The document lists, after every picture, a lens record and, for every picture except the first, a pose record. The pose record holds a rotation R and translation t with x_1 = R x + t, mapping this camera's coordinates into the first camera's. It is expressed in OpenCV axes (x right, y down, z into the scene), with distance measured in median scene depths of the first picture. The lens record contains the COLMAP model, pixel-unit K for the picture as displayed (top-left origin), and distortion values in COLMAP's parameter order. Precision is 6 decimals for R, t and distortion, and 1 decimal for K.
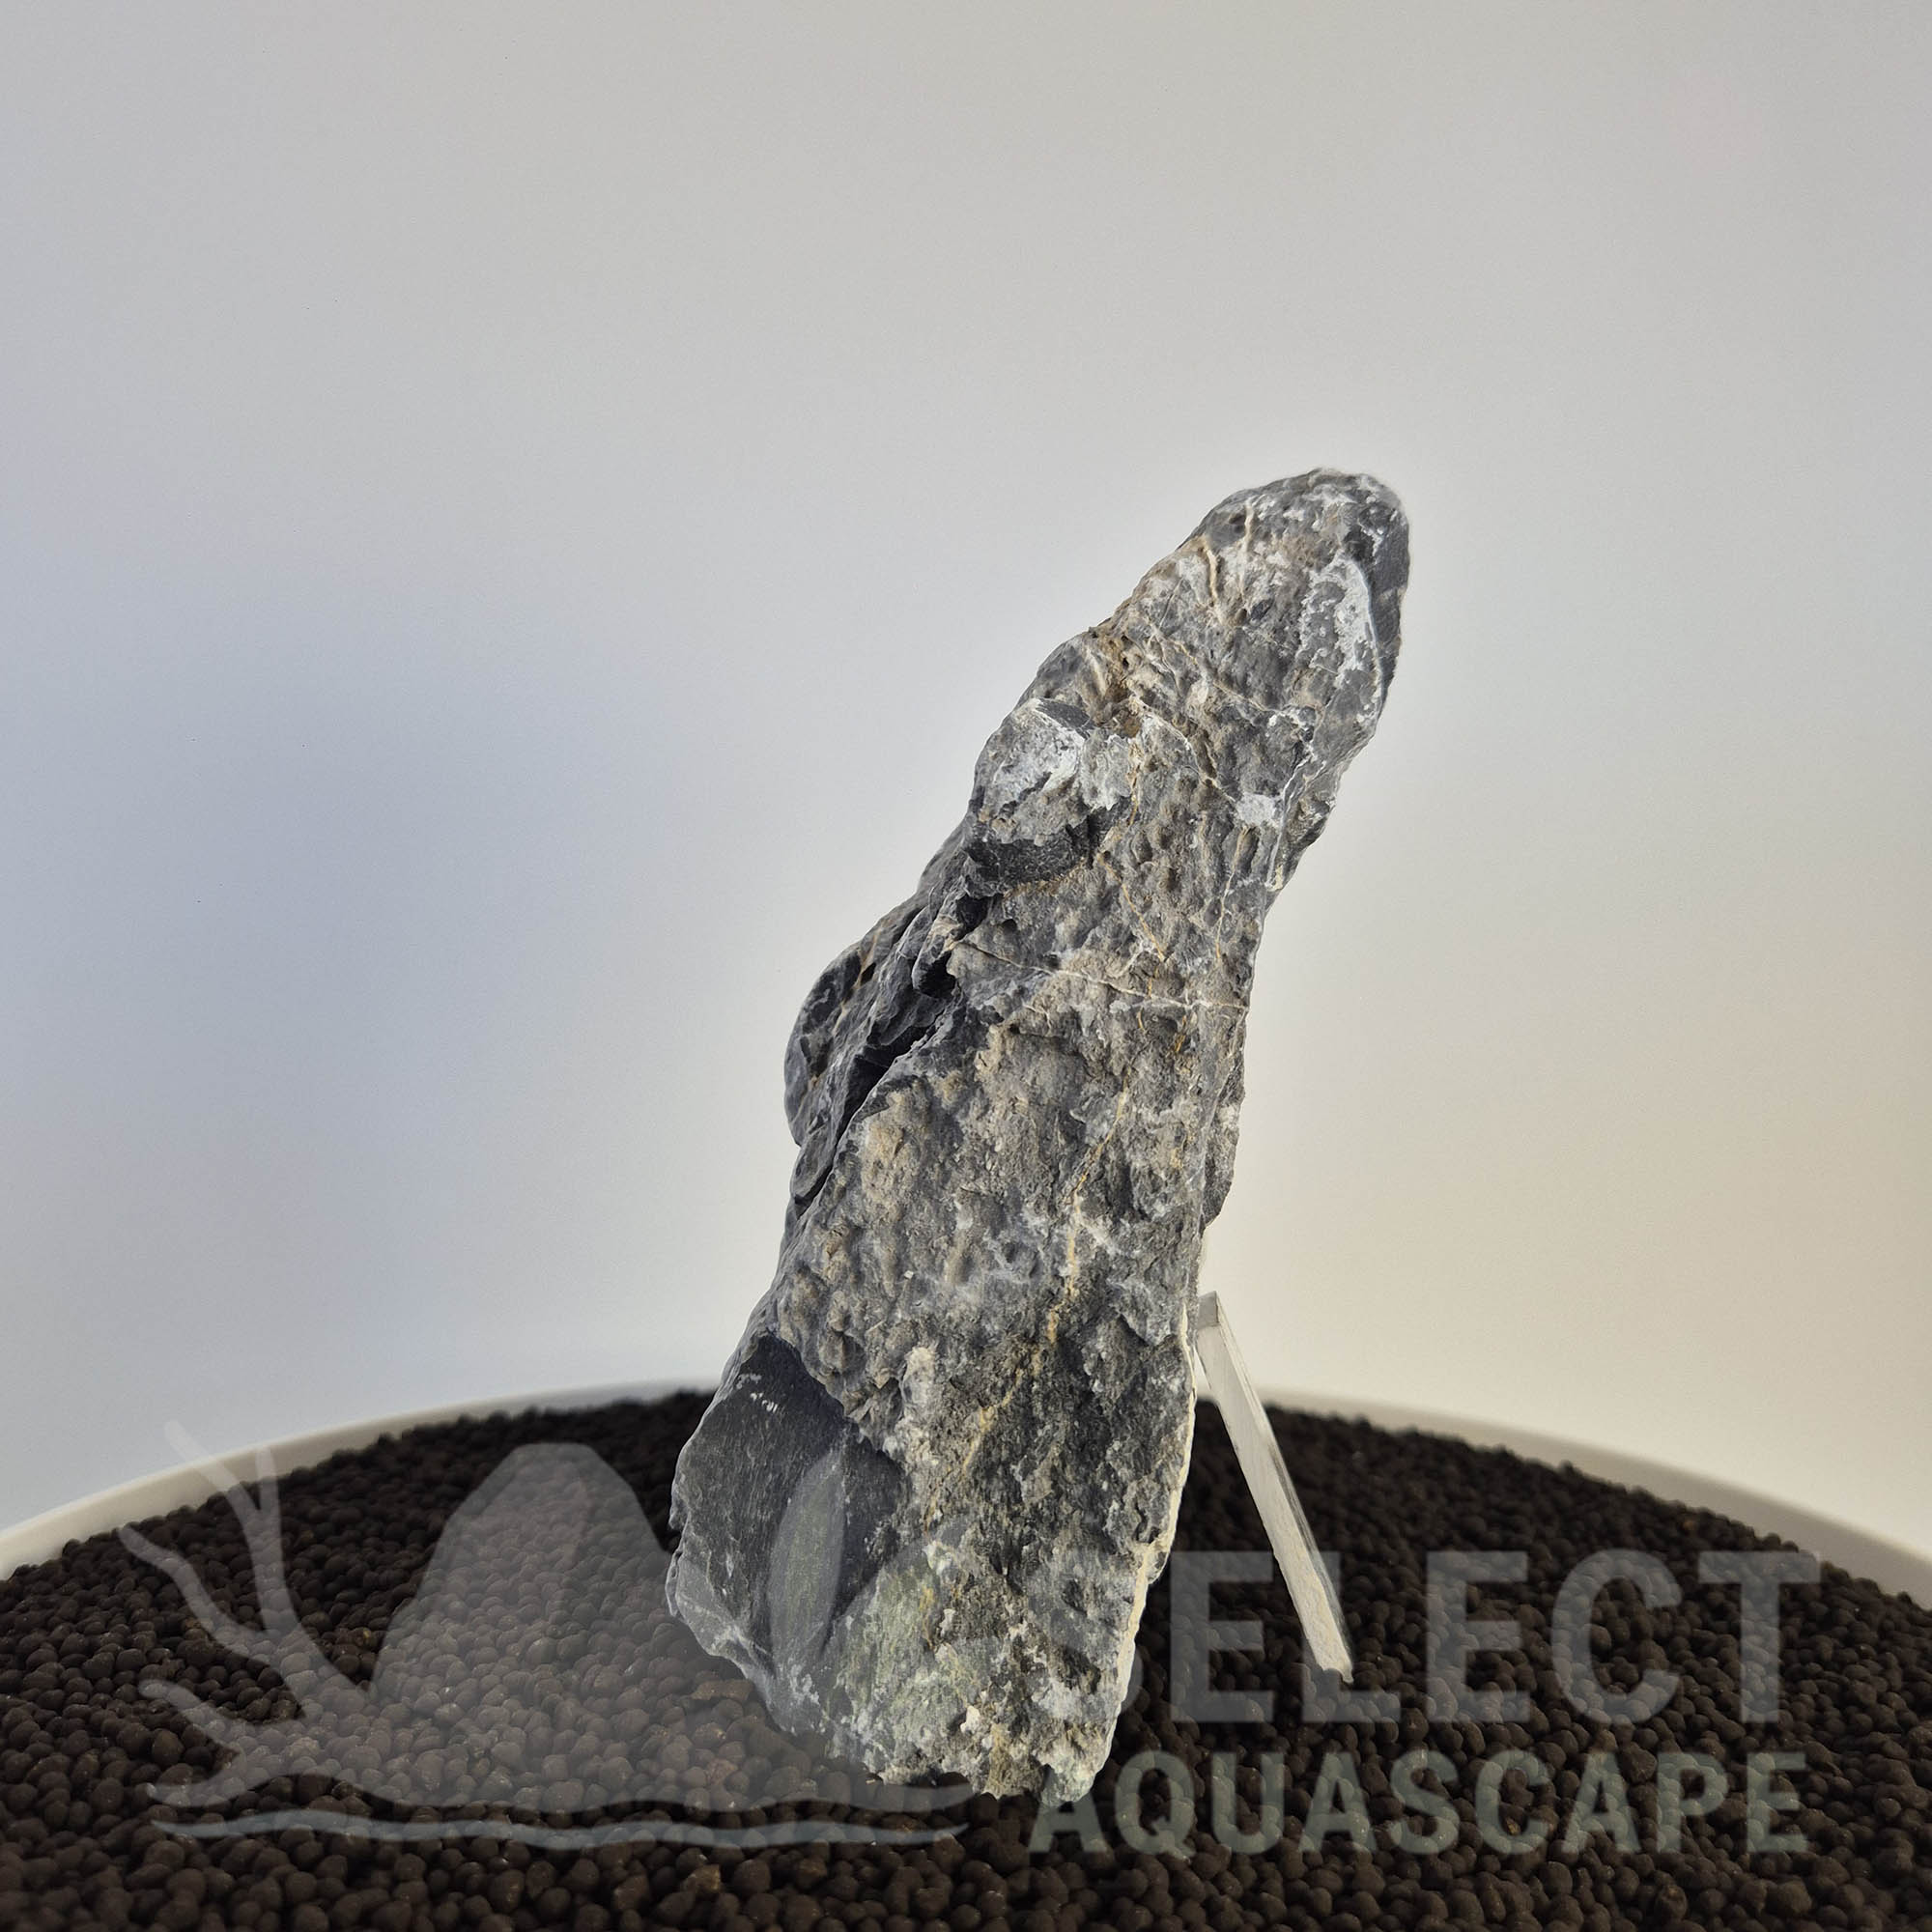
lens RADIAL K [[1784.5, 0, 966.3], [0, 1784.5, 959.5], [0, 0, 1]] dist [0.055393, -0.070996]
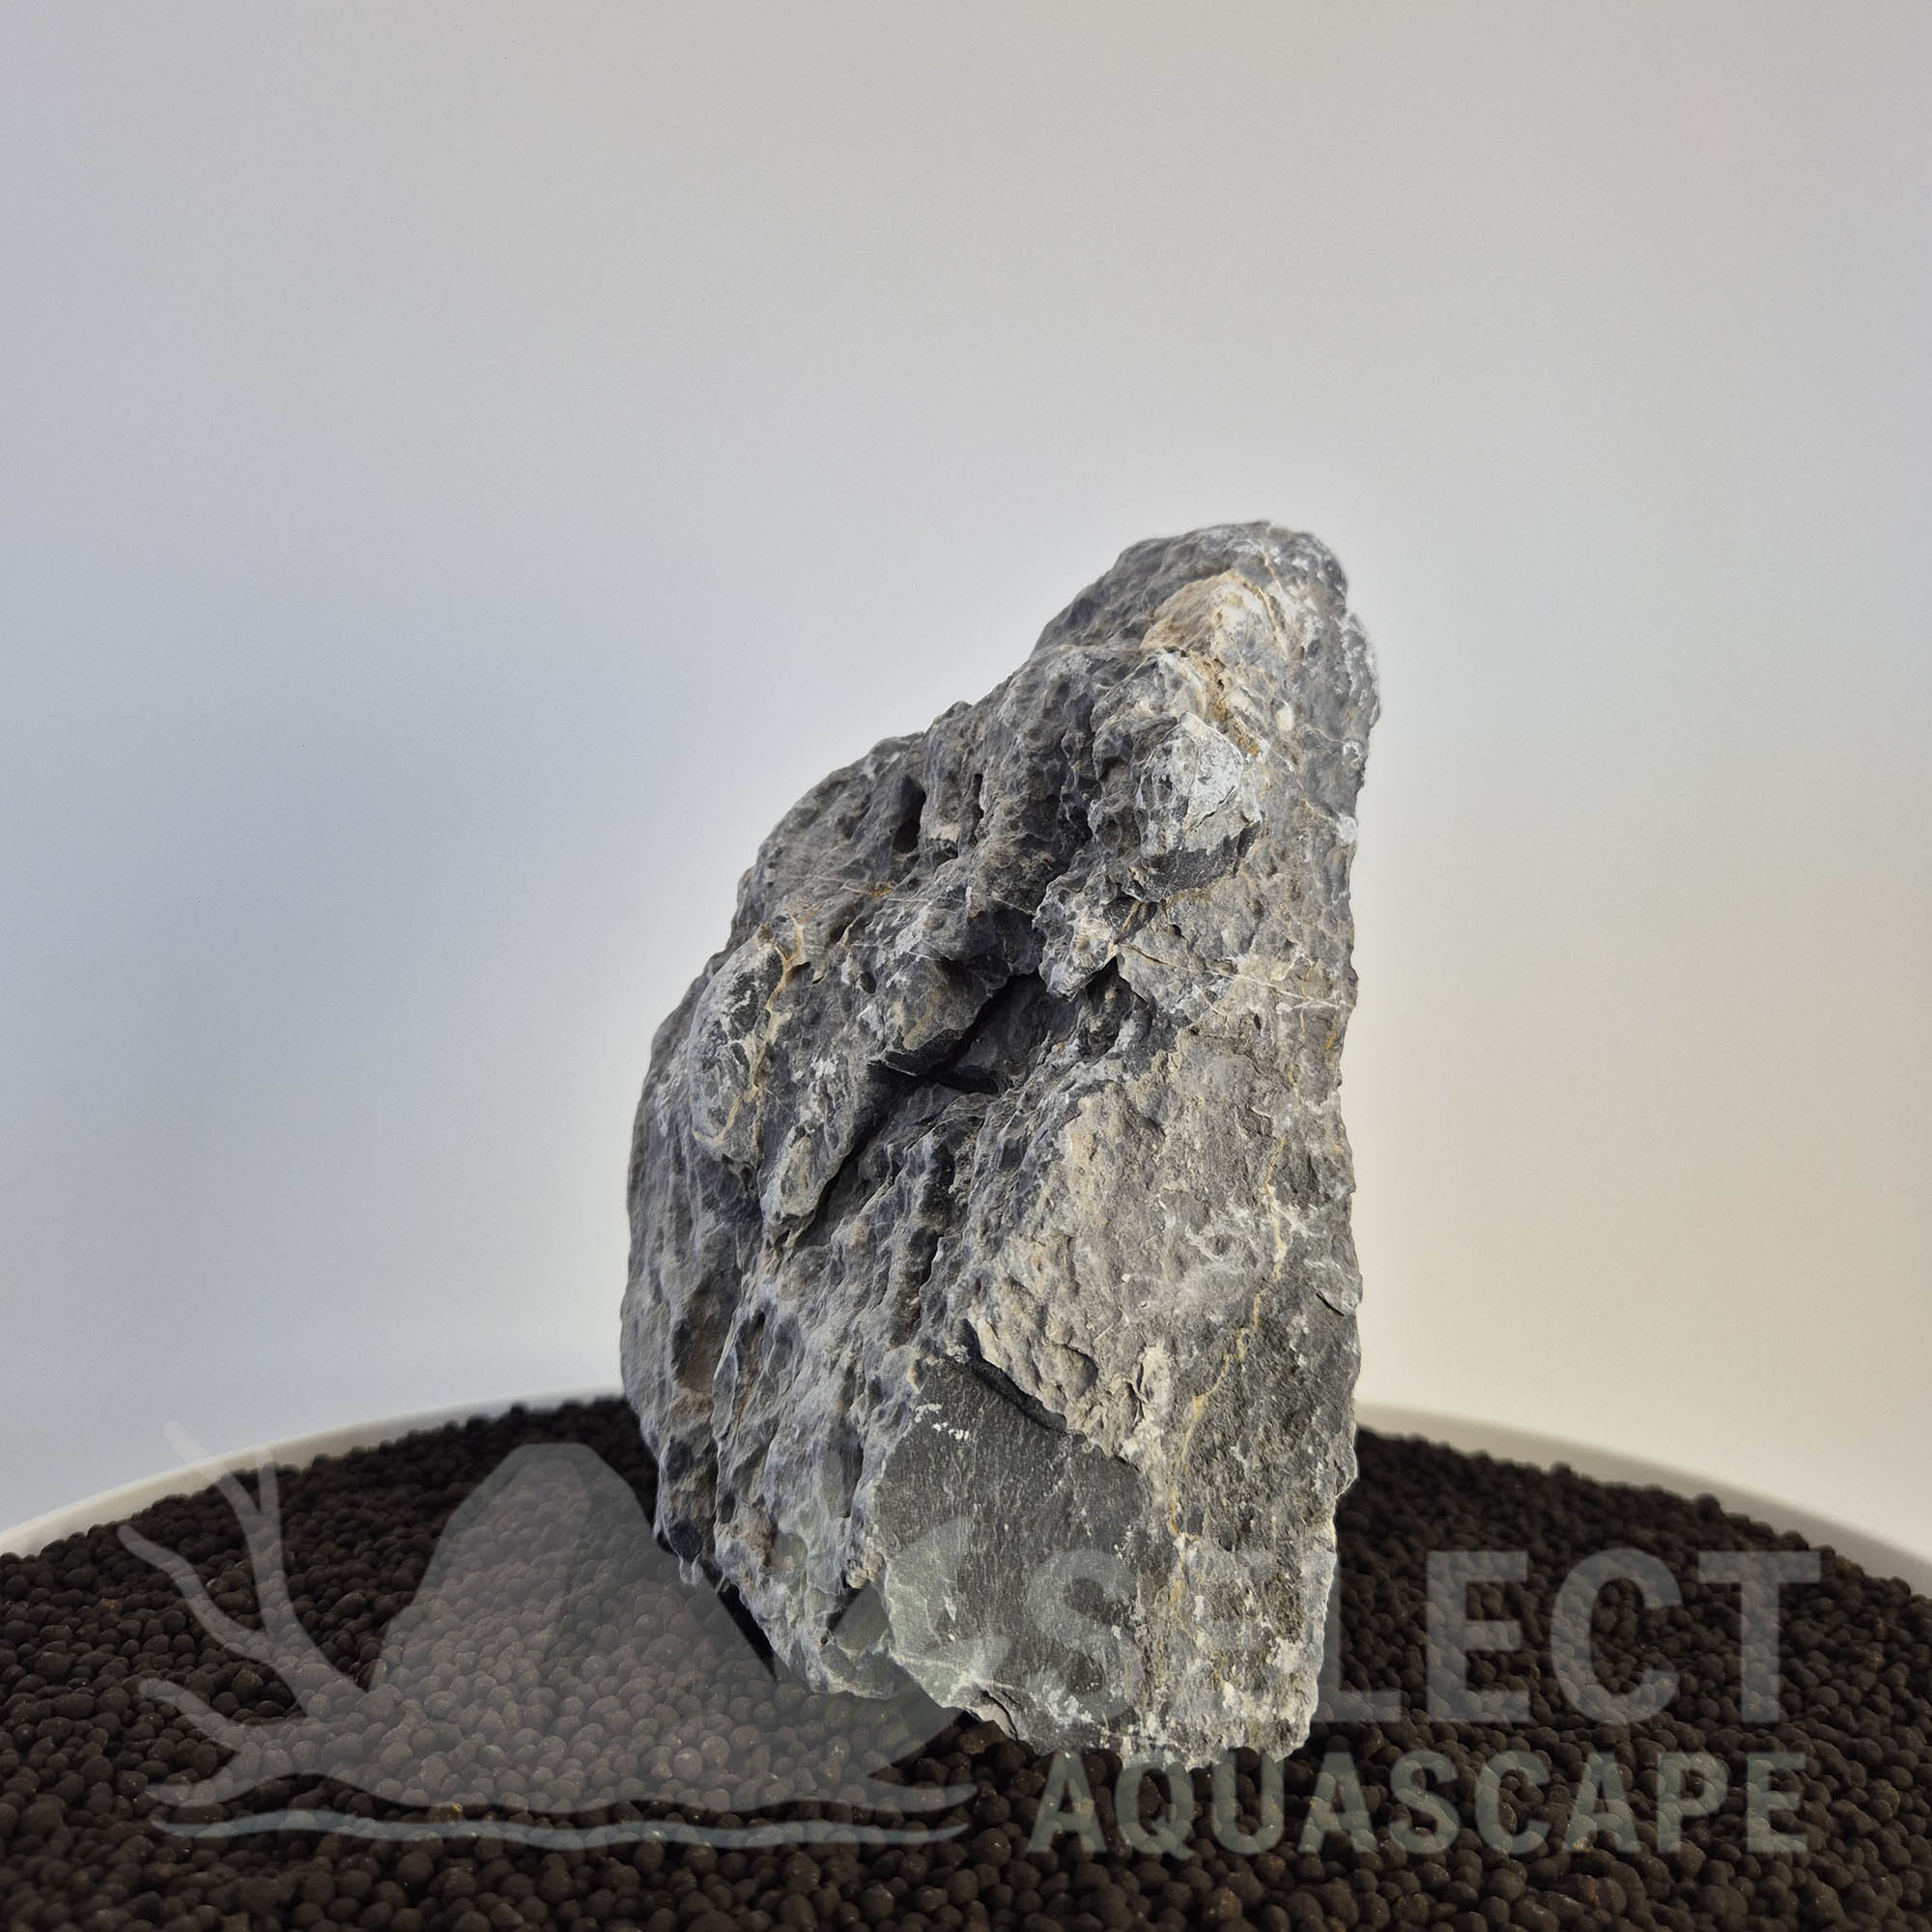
lens RADIAL K [[1784.5, 0, 966.3], [0, 1784.5, 959.5], [0, 0, 1]] dist [0.055393, -0.070996]
pose [[0.787279, -0.001841, 0.616594, -0.726481], [-0.006197, 0.999921, 0.010899, -0.013355], [-0.616566, -0.012401, 0.787206, 0.266678]]
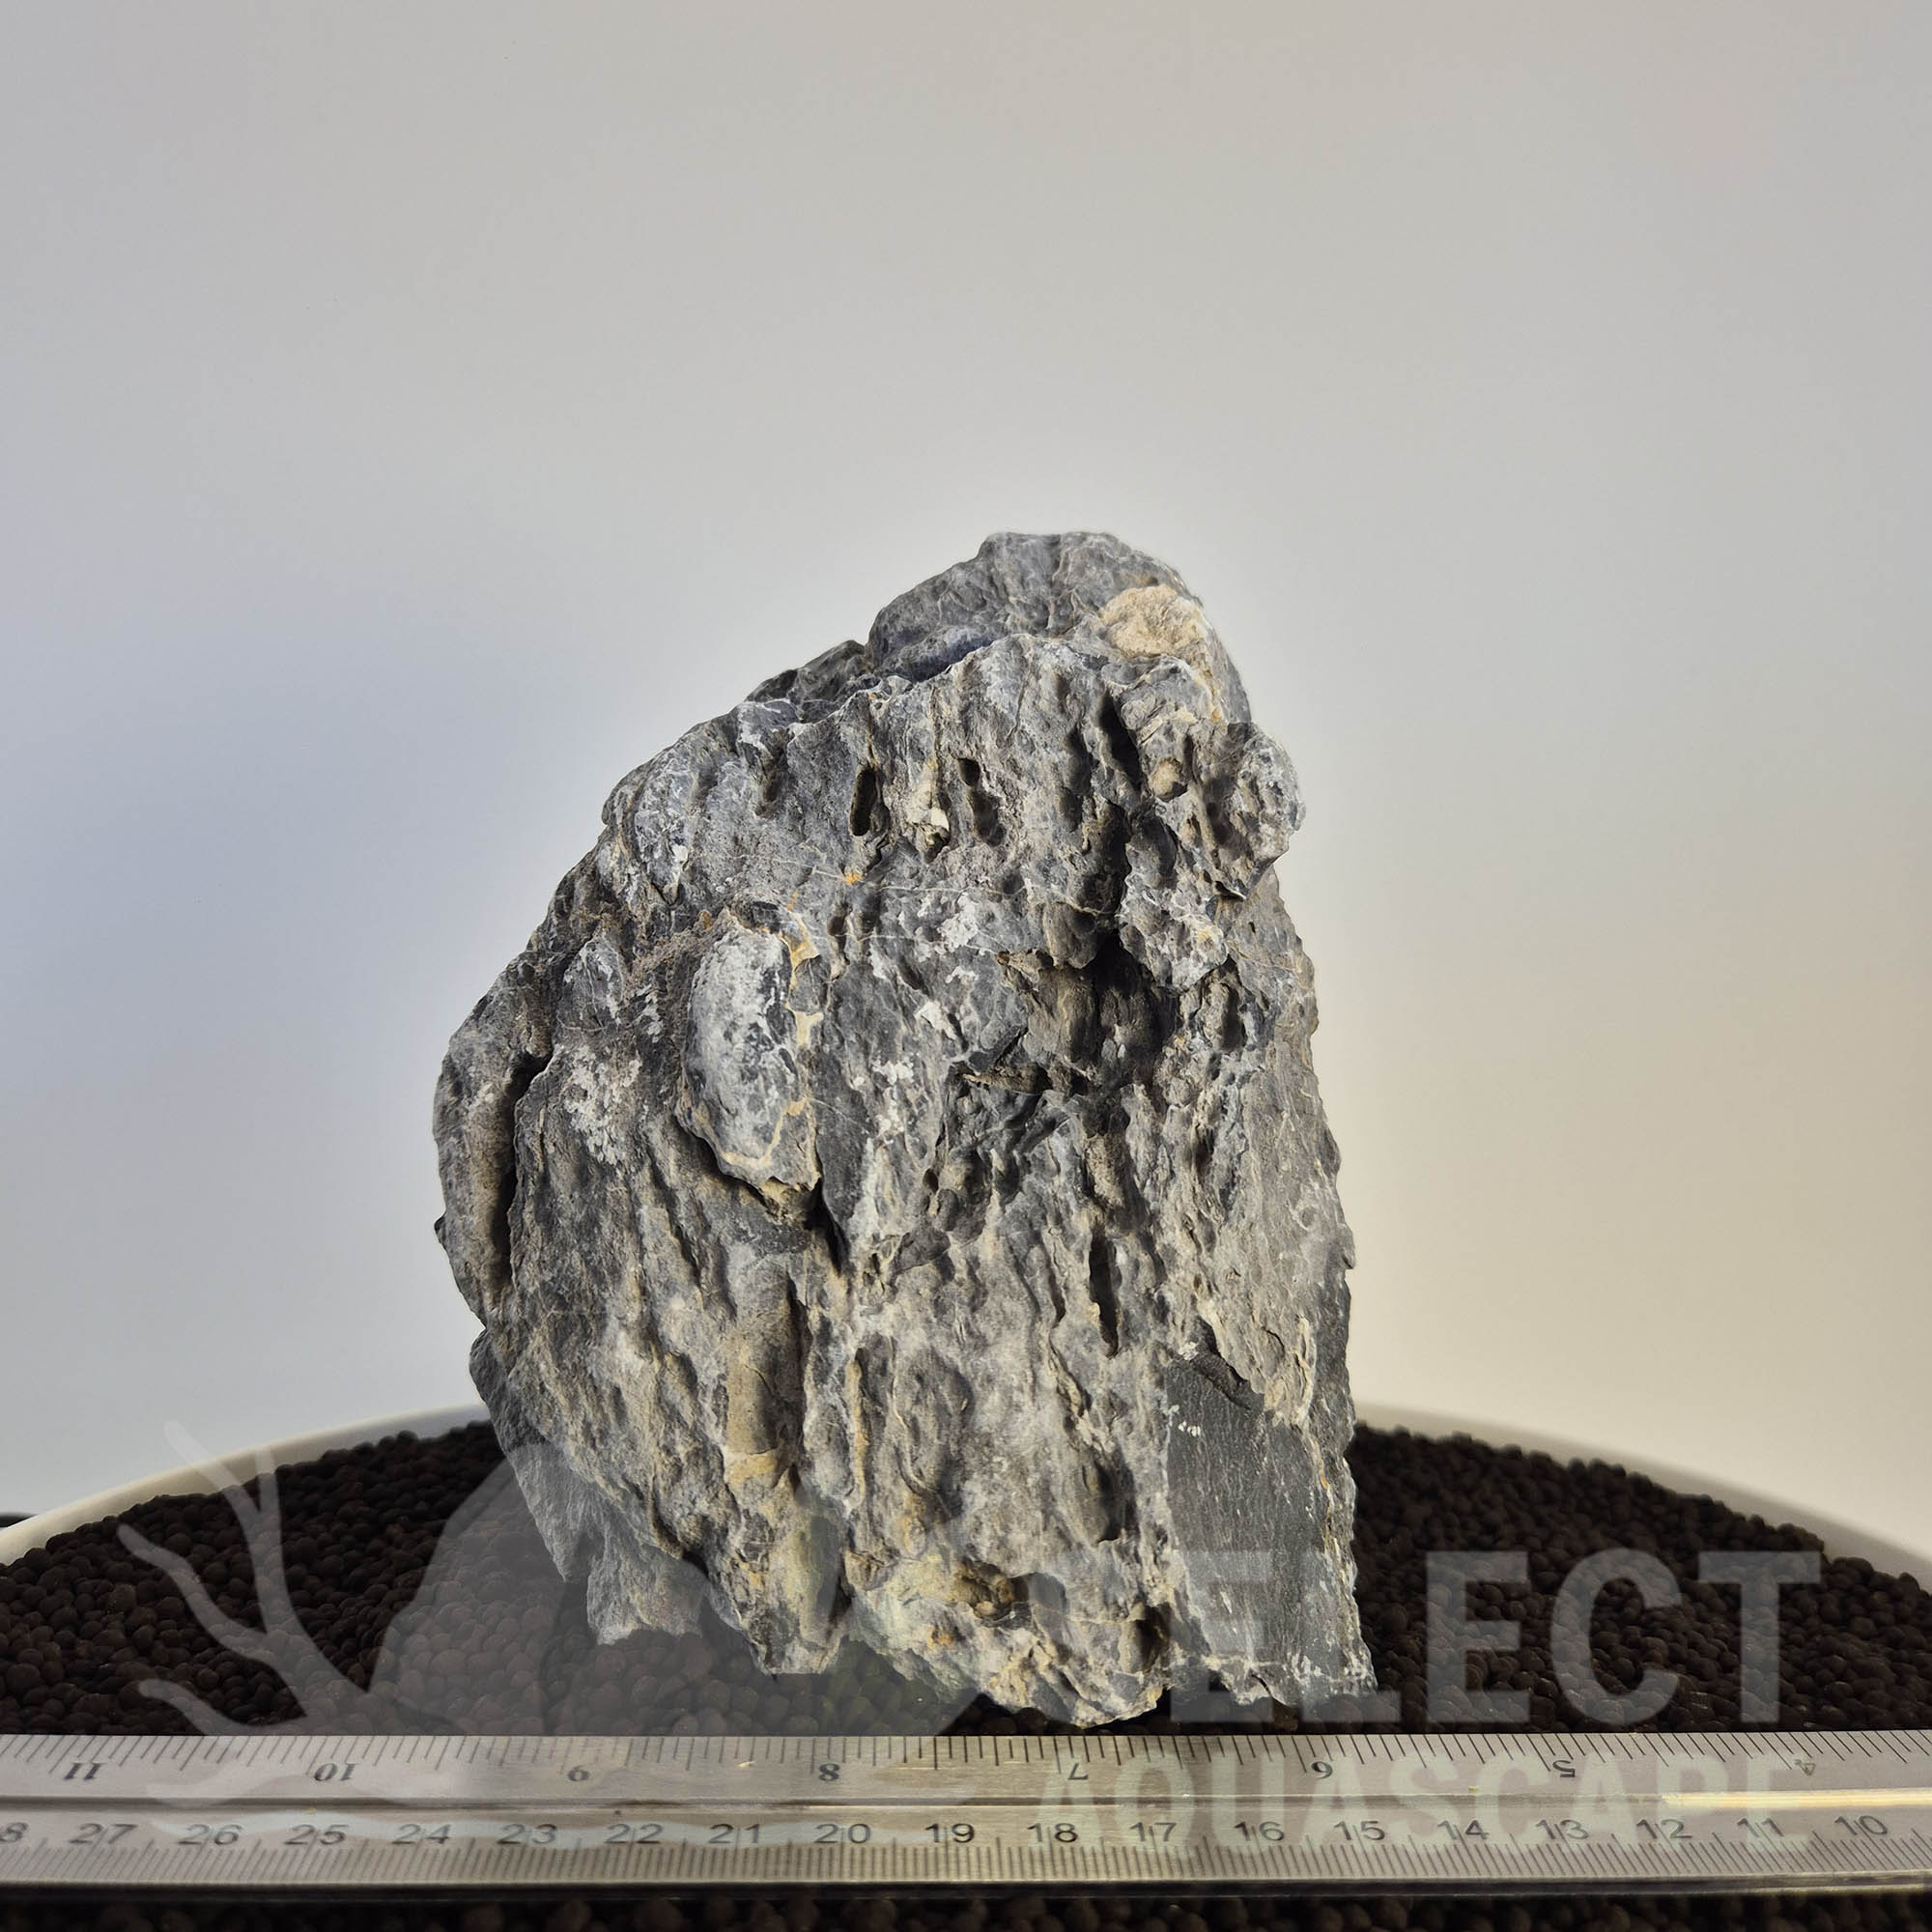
lens RADIAL K [[1784.5, 0, 966.3], [0, 1784.5, 959.5], [0, 0, 1]] dist [0.055393, -0.070996]
pose [[0.166265, -0.013533, 0.985988, -1.117141], [-0.019339, 0.999669, 0.016982, -0.015164], [-0.985891, -0.021891, 0.165948, 1.016233]]
